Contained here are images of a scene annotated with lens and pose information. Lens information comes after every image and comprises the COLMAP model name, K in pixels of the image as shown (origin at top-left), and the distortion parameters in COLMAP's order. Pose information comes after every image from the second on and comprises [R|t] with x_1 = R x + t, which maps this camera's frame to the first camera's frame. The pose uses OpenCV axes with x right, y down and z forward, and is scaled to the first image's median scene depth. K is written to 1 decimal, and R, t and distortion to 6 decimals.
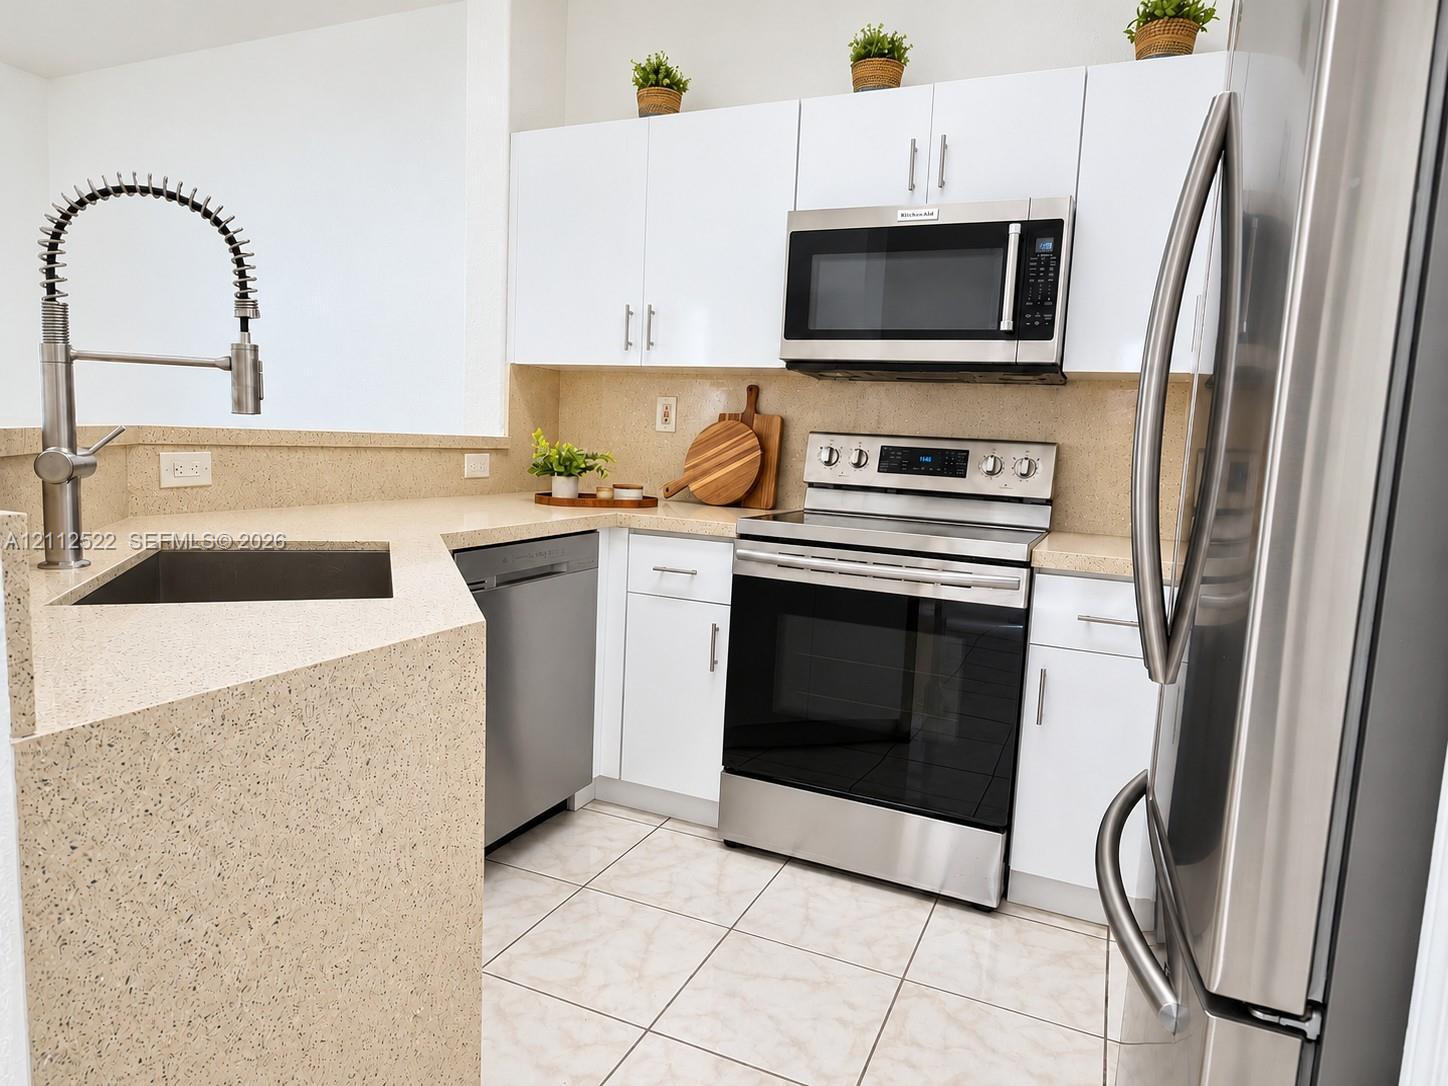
lens RADIAL K [[898.3, 0, 724.0], [0, 898.3, 543.0], [0, 0, 1]] dist [-0.002072, -0.000177]
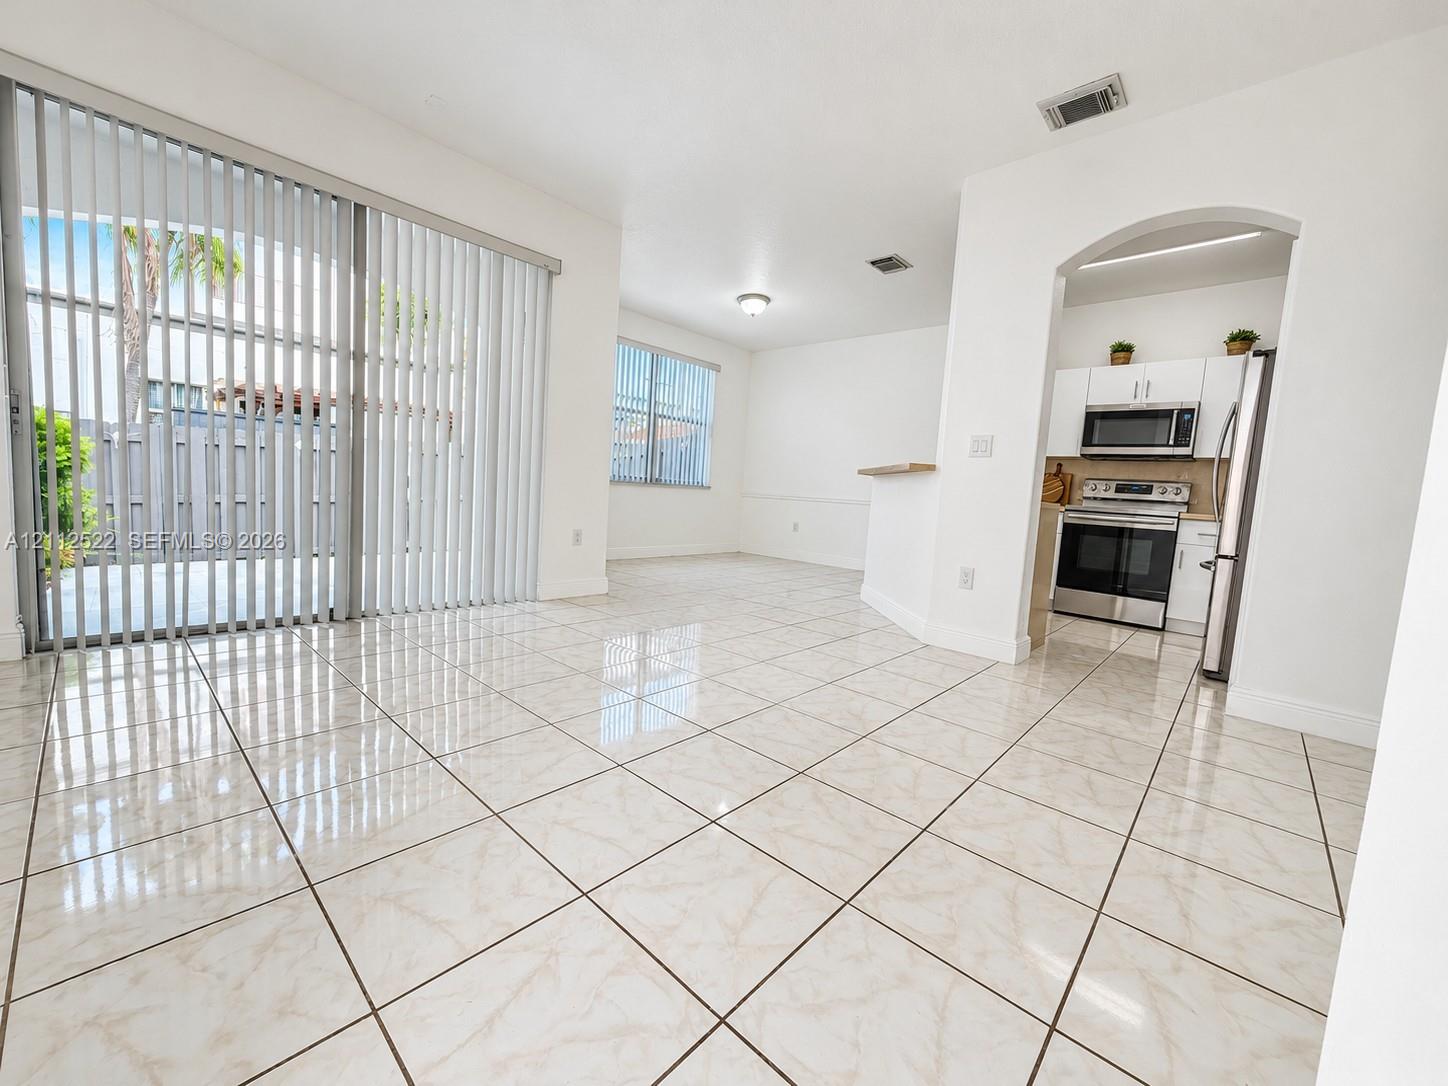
lens RADIAL K [[584.2, 0, 724.0], [0, 584.2, 543.0], [0, 0, 1]] dist [0.001093, 0.000238]
pose [[0.943490, 0.047418, -0.327990, -0.437049], [-0.063453, 0.997248, -0.038354, 0.262430], [0.325268, 0.056999, 0.943902, -1.306407]]
